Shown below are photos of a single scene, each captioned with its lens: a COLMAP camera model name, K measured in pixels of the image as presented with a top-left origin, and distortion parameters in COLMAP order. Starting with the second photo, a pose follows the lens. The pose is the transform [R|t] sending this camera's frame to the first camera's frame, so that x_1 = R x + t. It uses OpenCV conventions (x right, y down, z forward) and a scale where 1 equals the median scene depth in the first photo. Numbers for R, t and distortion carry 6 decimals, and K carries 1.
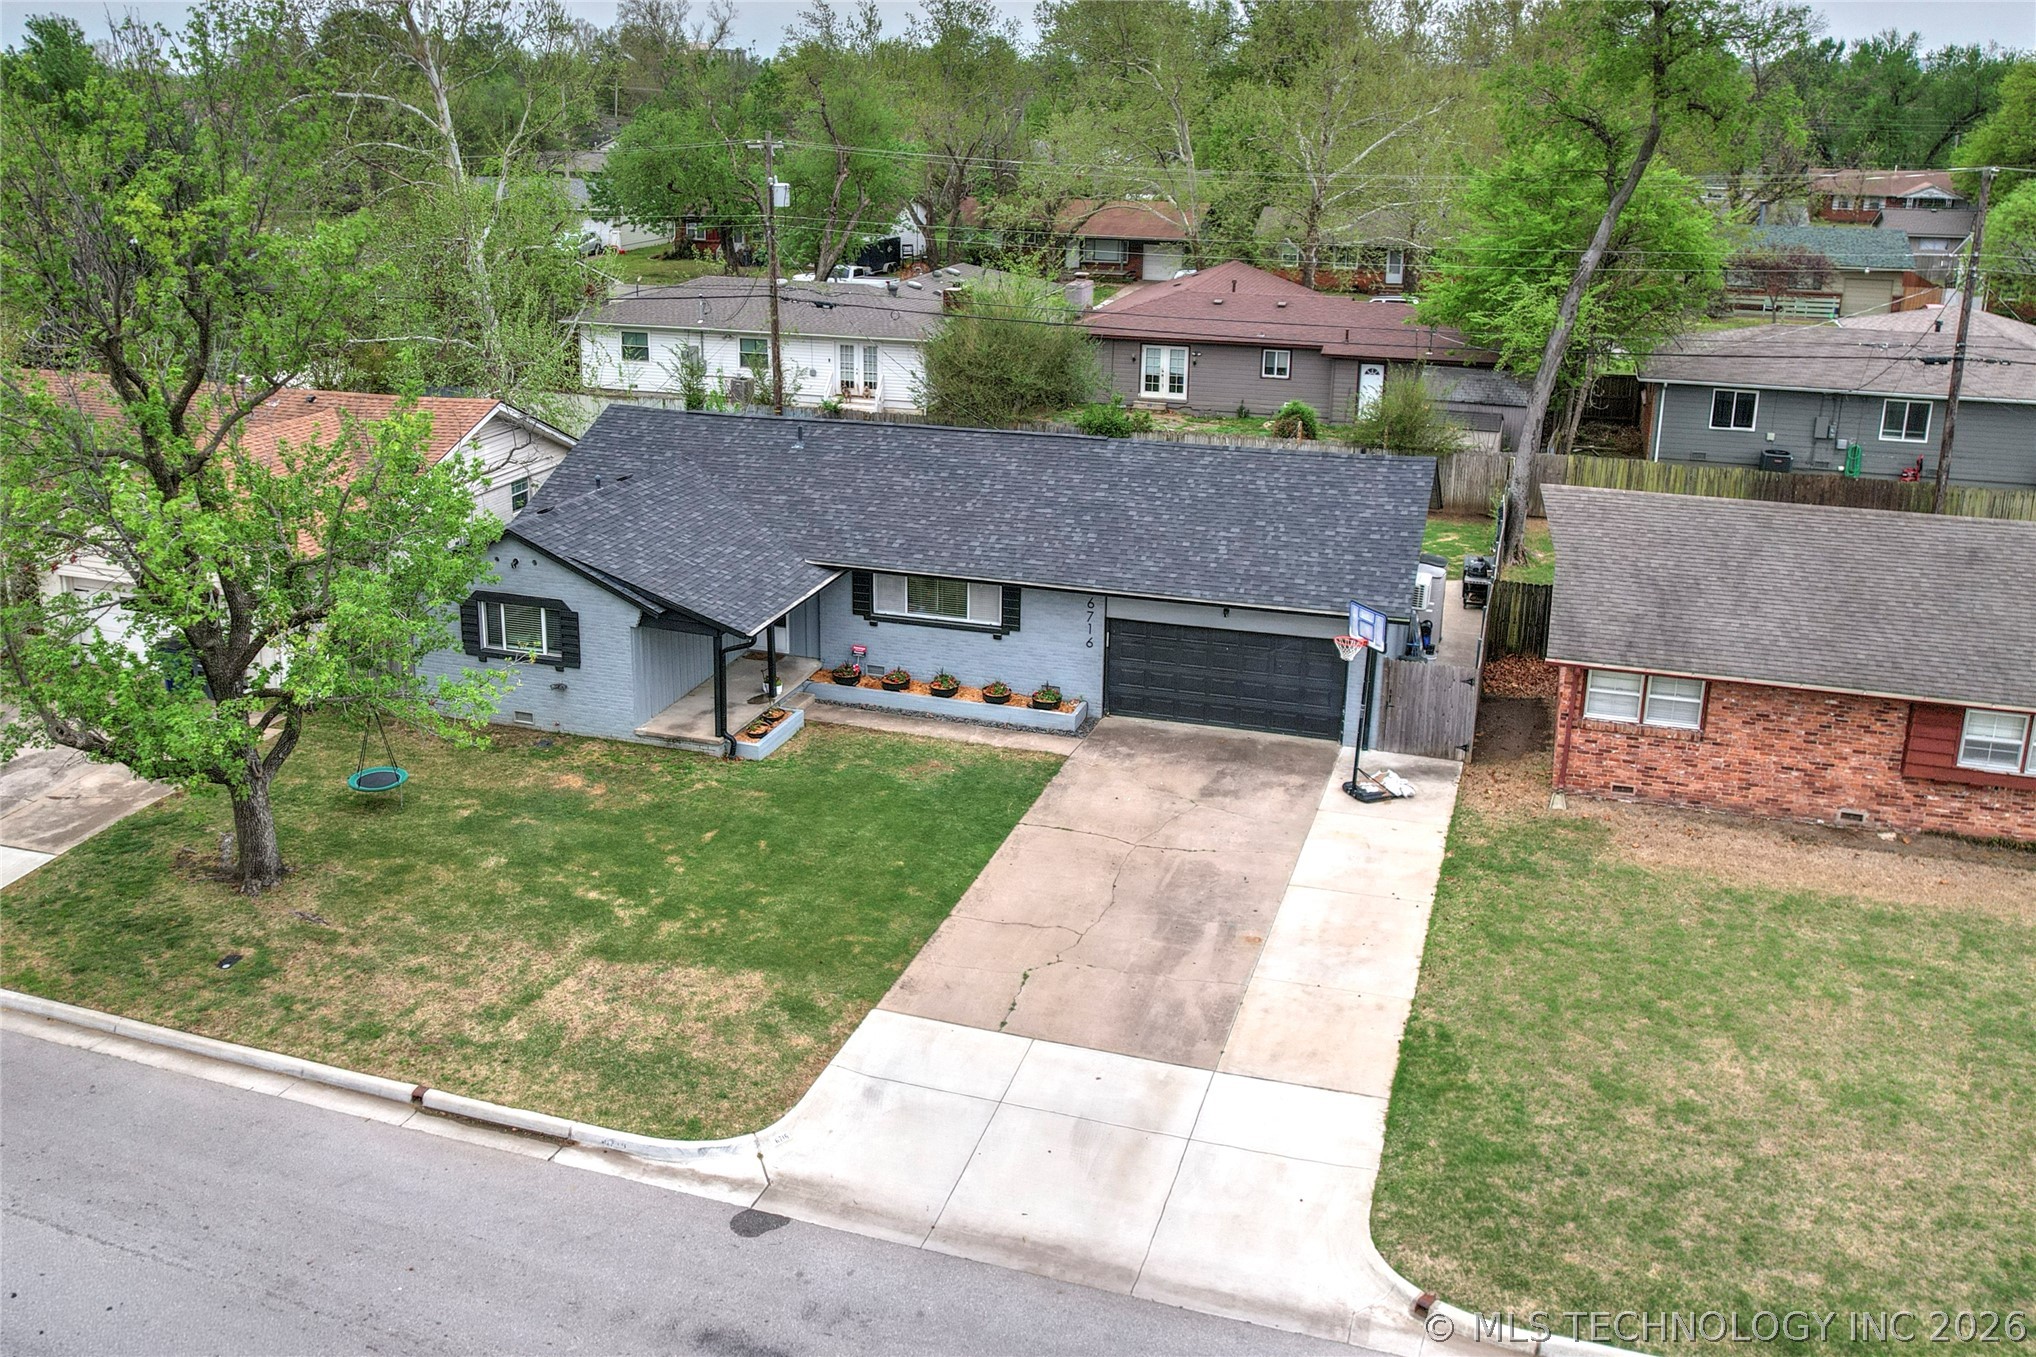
lens RADIAL K [[1812.2, 0, 886.8], [0, 1812.2, 572.7], [0, 0, 1]] dist [-0.047289, 0.014289]
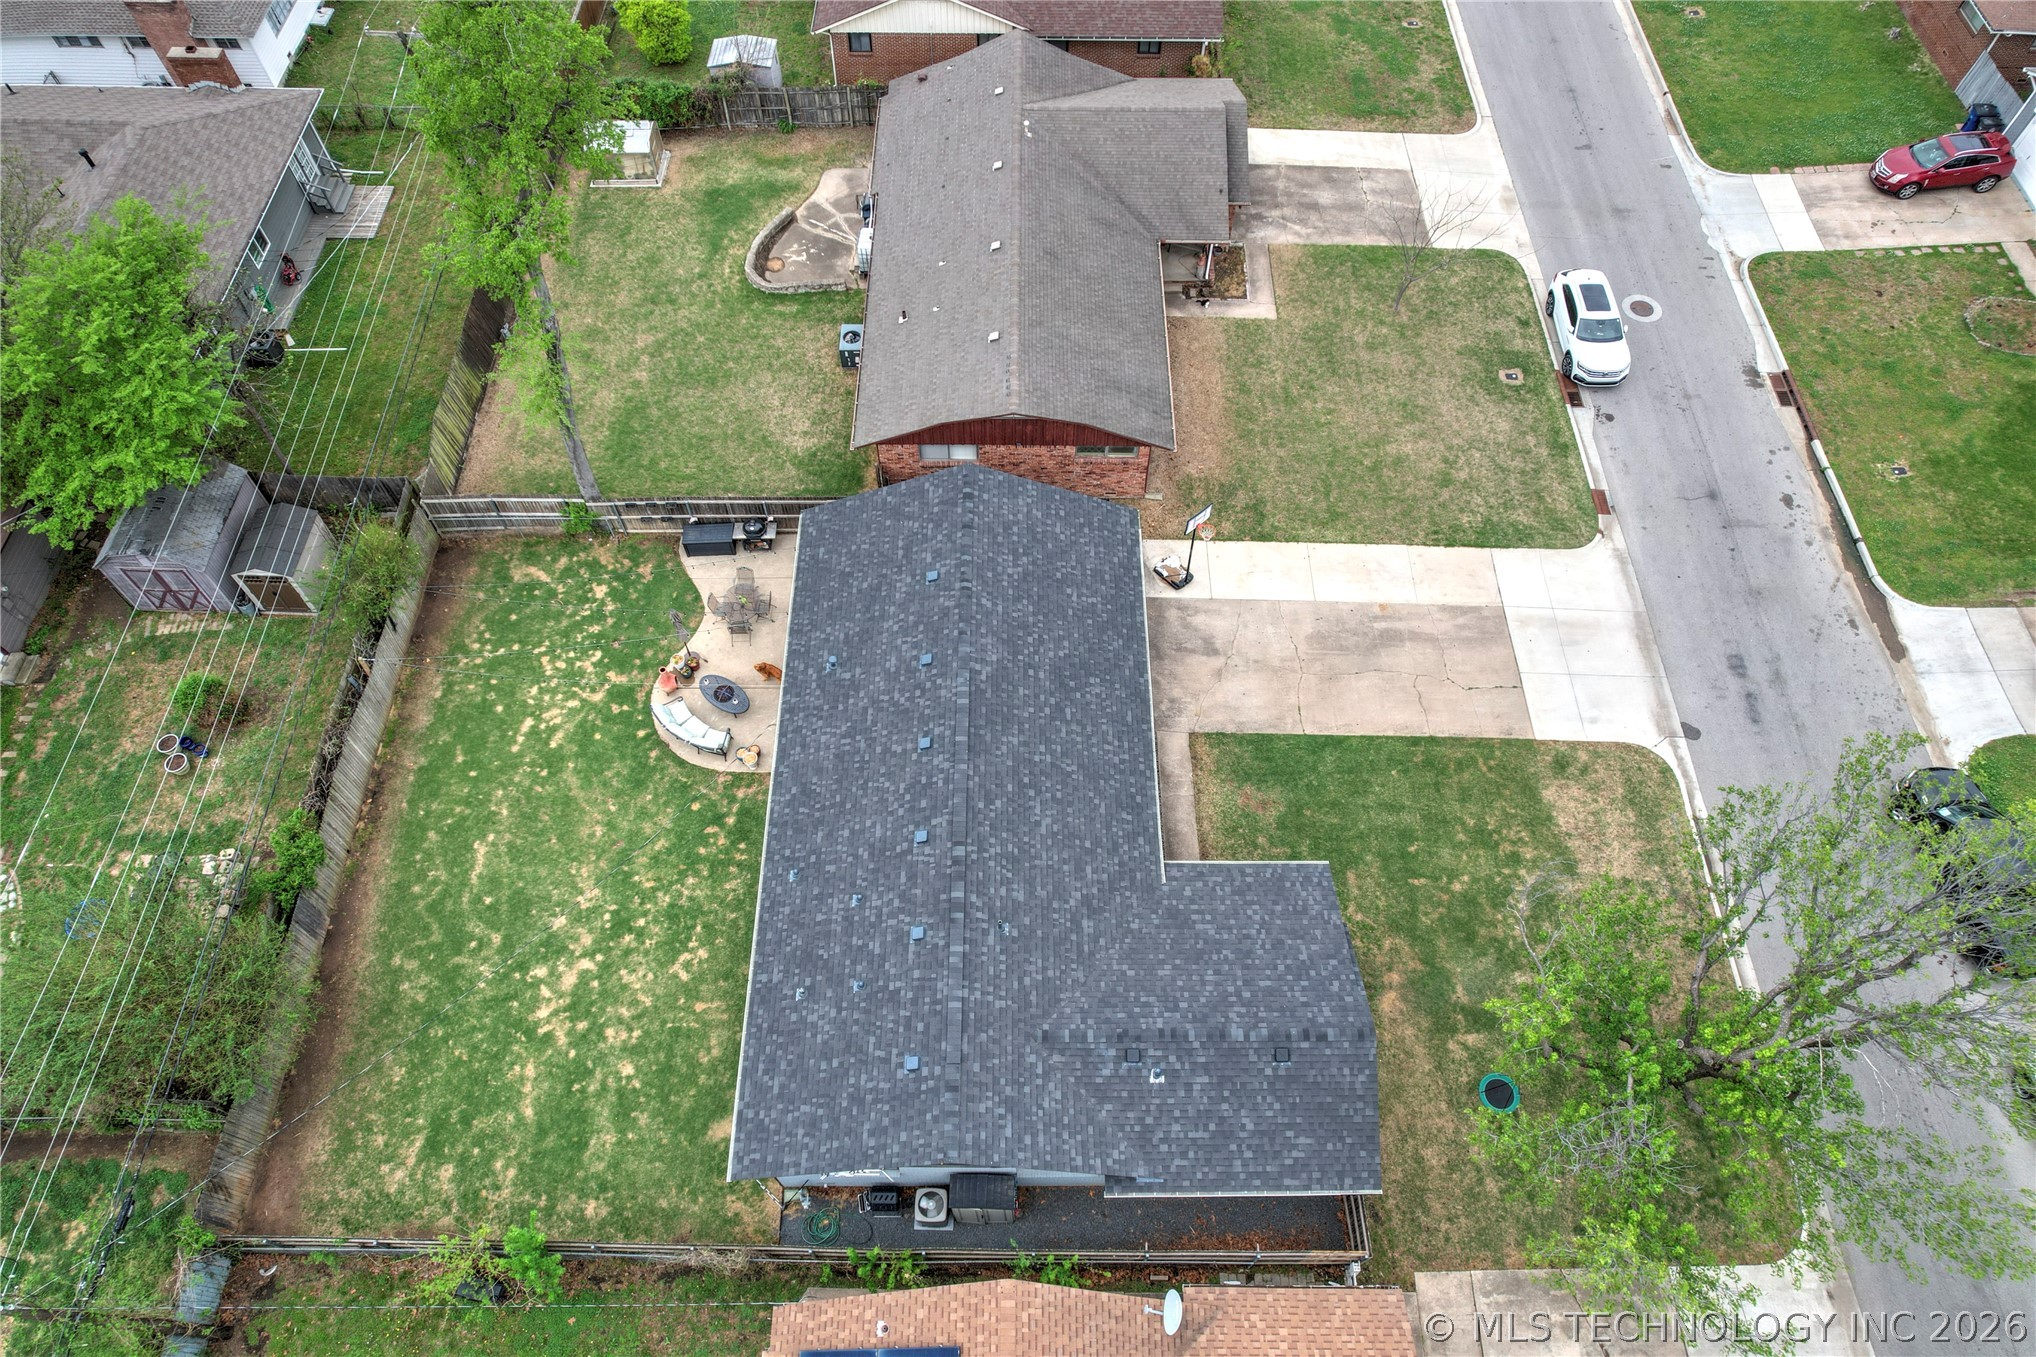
lens RADIAL K [[1295.1, 0, 1017.1], [0, 1295.1, 684.8], [0, 0, 1]] dist [-0.057352, 0.033574]
pose [[-0.342024, -0.801900, 0.489873, -0.413559], [0.245872, 0.426783, 0.870289, -1.059002], [-0.906955, 0.418106, 0.051195, 1.239988]]
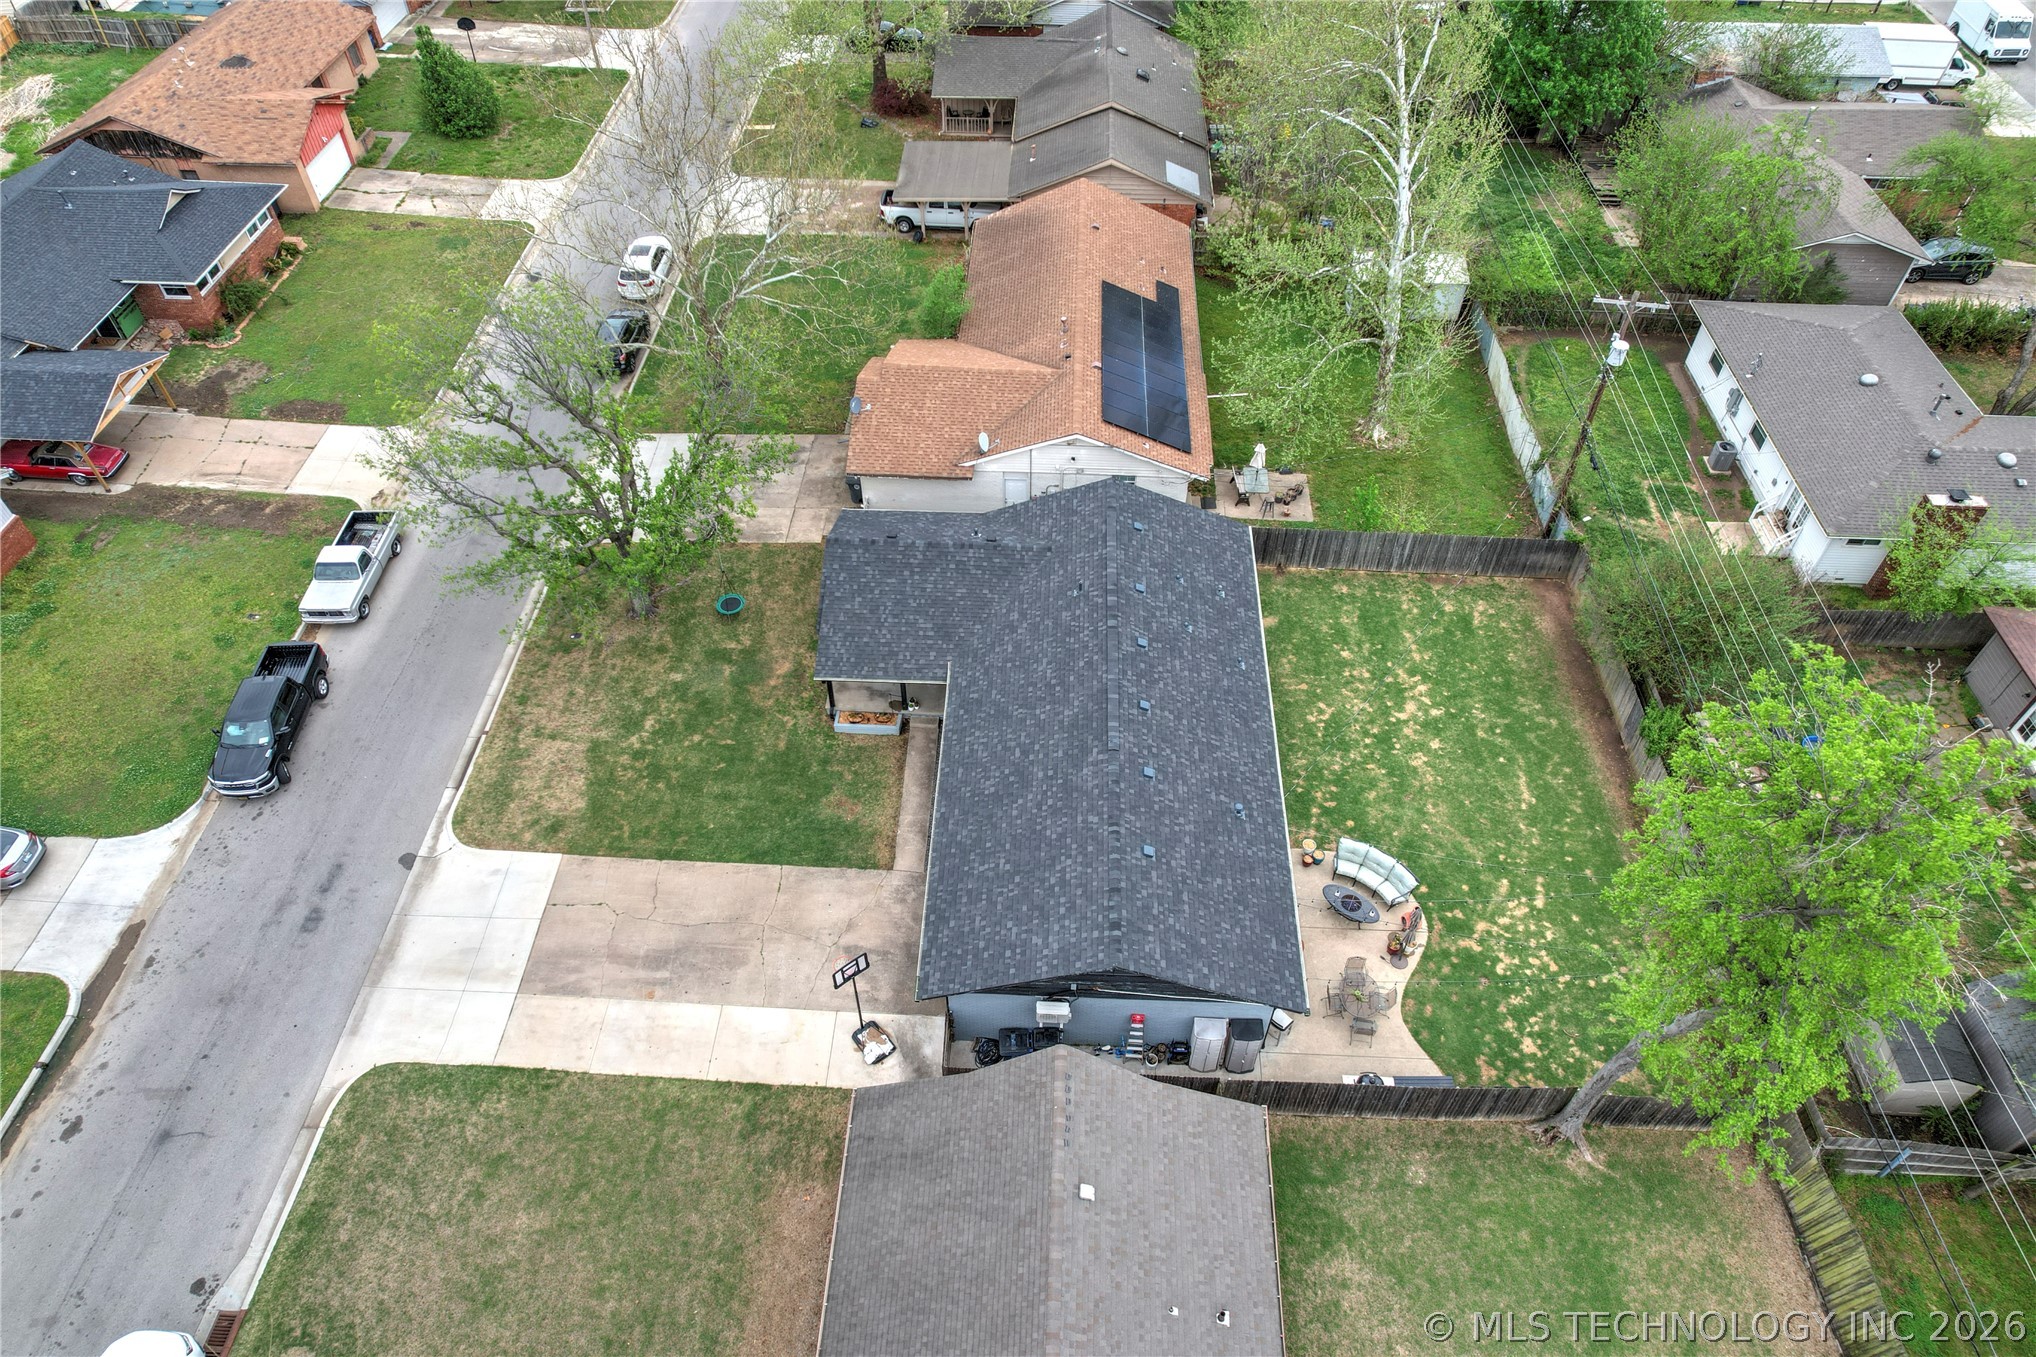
lens RADIAL K [[1295.1, 0, 1023.2], [0, 1295.1, 683.2], [0, 0, 1]] dist [-0.057352, 0.033574]
pose [[0.304262, 0.698804, -0.647377, 0.883797], [-0.256959, 0.714614, 0.650614, -0.916526], [0.917277, -0.031608, 0.396994, 0.772961]]
